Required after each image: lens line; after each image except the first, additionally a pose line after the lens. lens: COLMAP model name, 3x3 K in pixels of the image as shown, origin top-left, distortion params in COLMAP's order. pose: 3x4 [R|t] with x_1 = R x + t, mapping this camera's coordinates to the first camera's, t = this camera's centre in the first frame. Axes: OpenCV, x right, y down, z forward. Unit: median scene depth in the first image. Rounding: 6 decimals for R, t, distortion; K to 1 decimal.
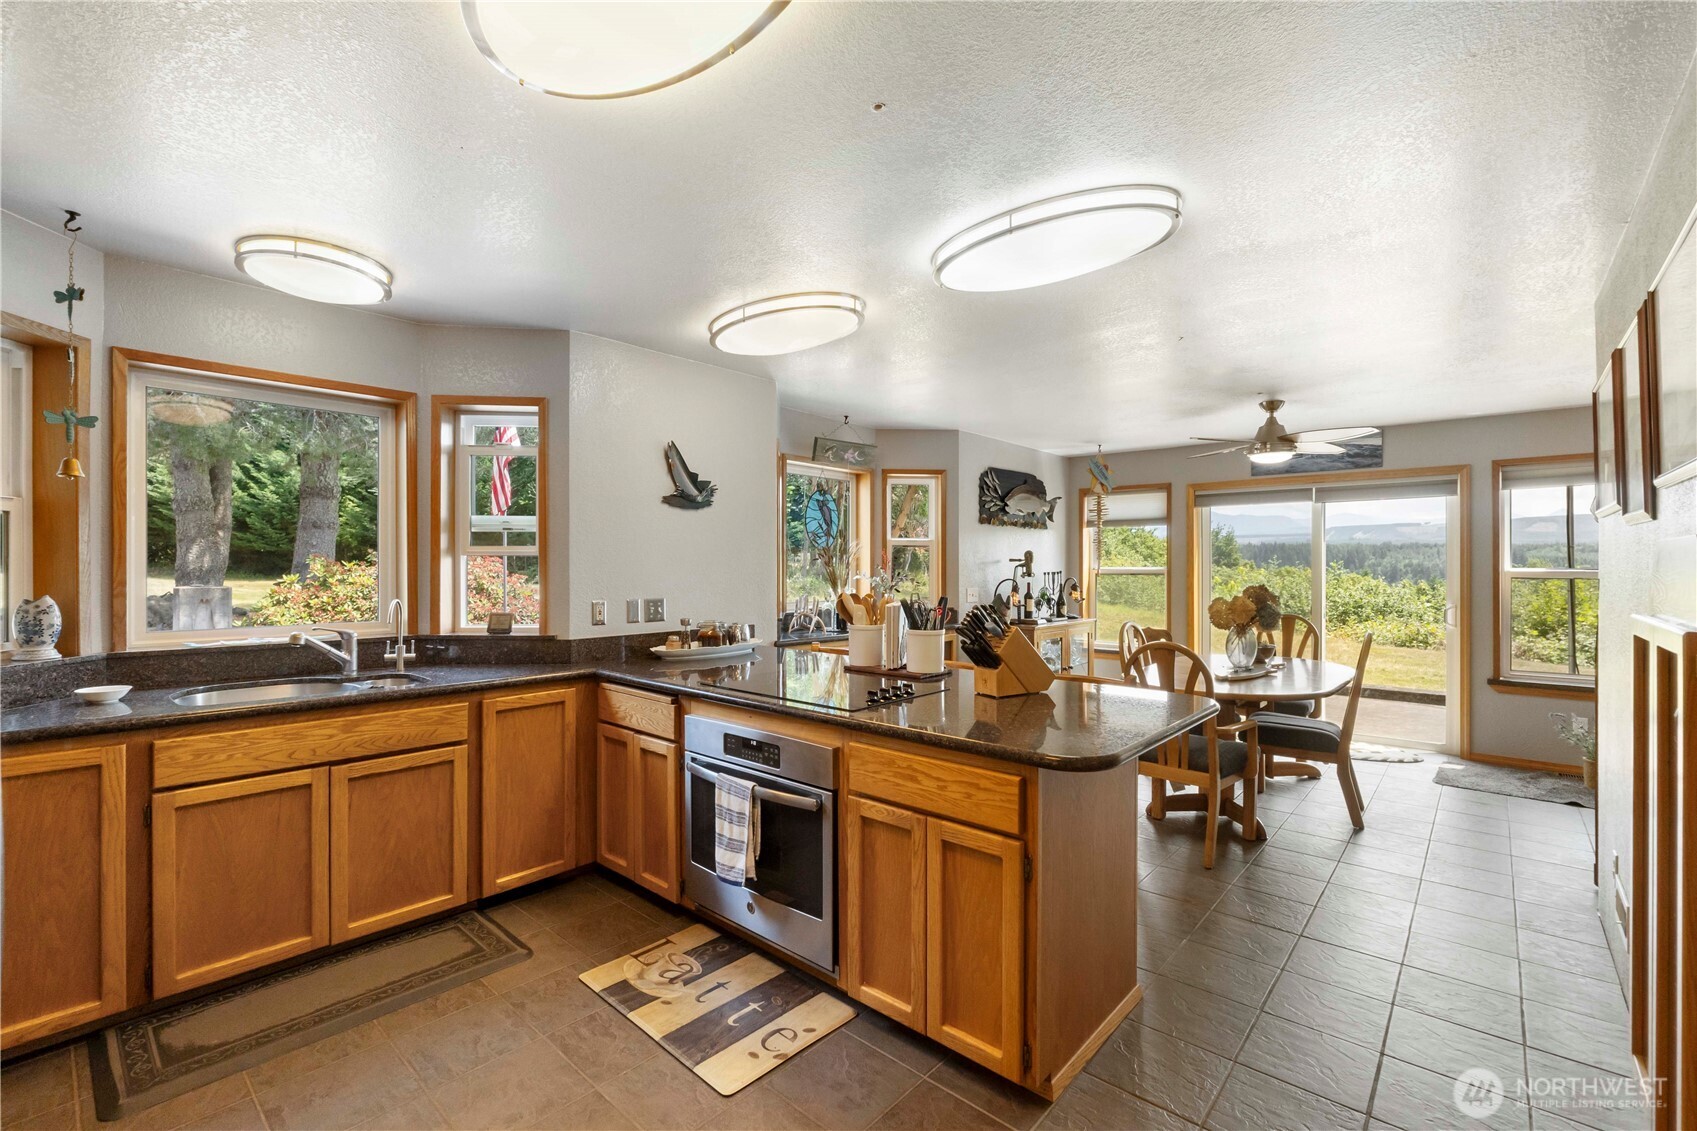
lens RADIAL K [[725.2, 0, 853.2], [0, 725.2, 565.8], [0, 0, 1]] dist [-0.003243, -0.000428]
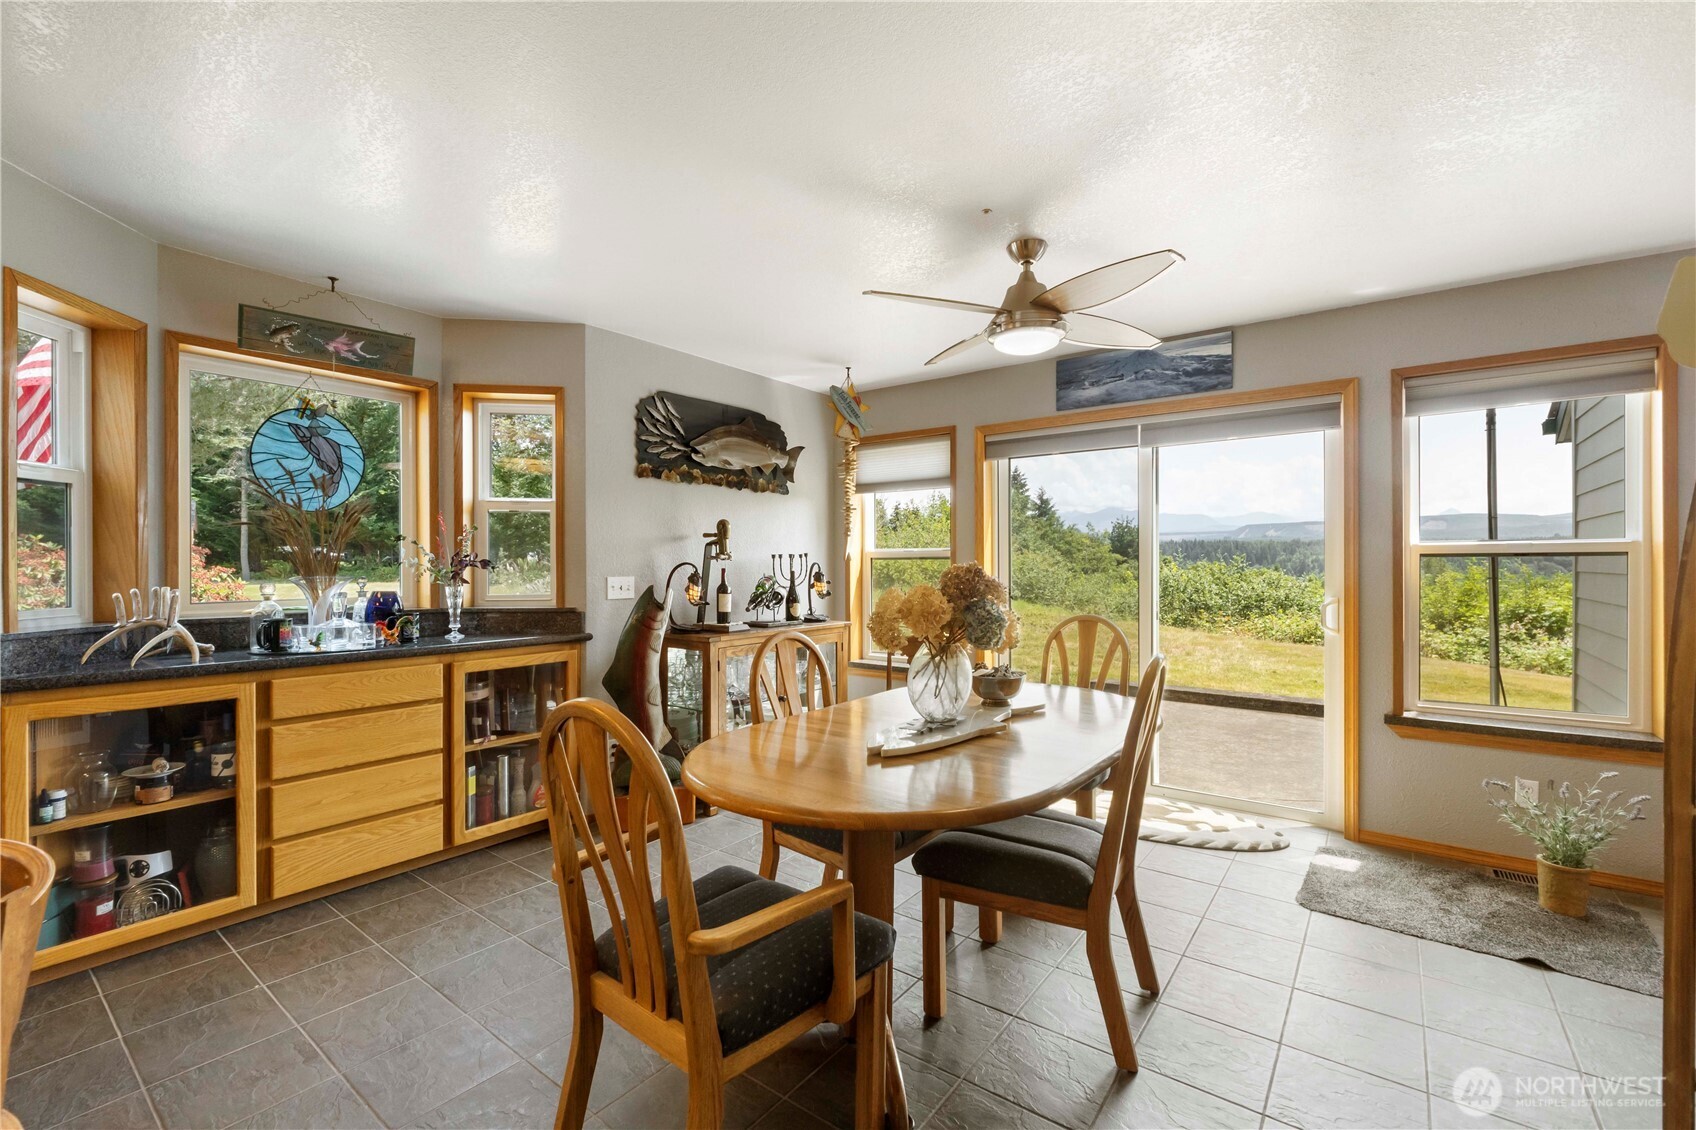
lens RADIAL K [[724.7, 0, 838.8], [0, 724.7, 566.1], [0, 0, 1]] dist [-0.003243, -0.000428]
pose [[0.997345, -0.003910, 0.072711, 0.307741], [0.003578, 0.999983, 0.004697, 0.018695], [-0.072728, -0.004424, 0.997342, 0.349958]]
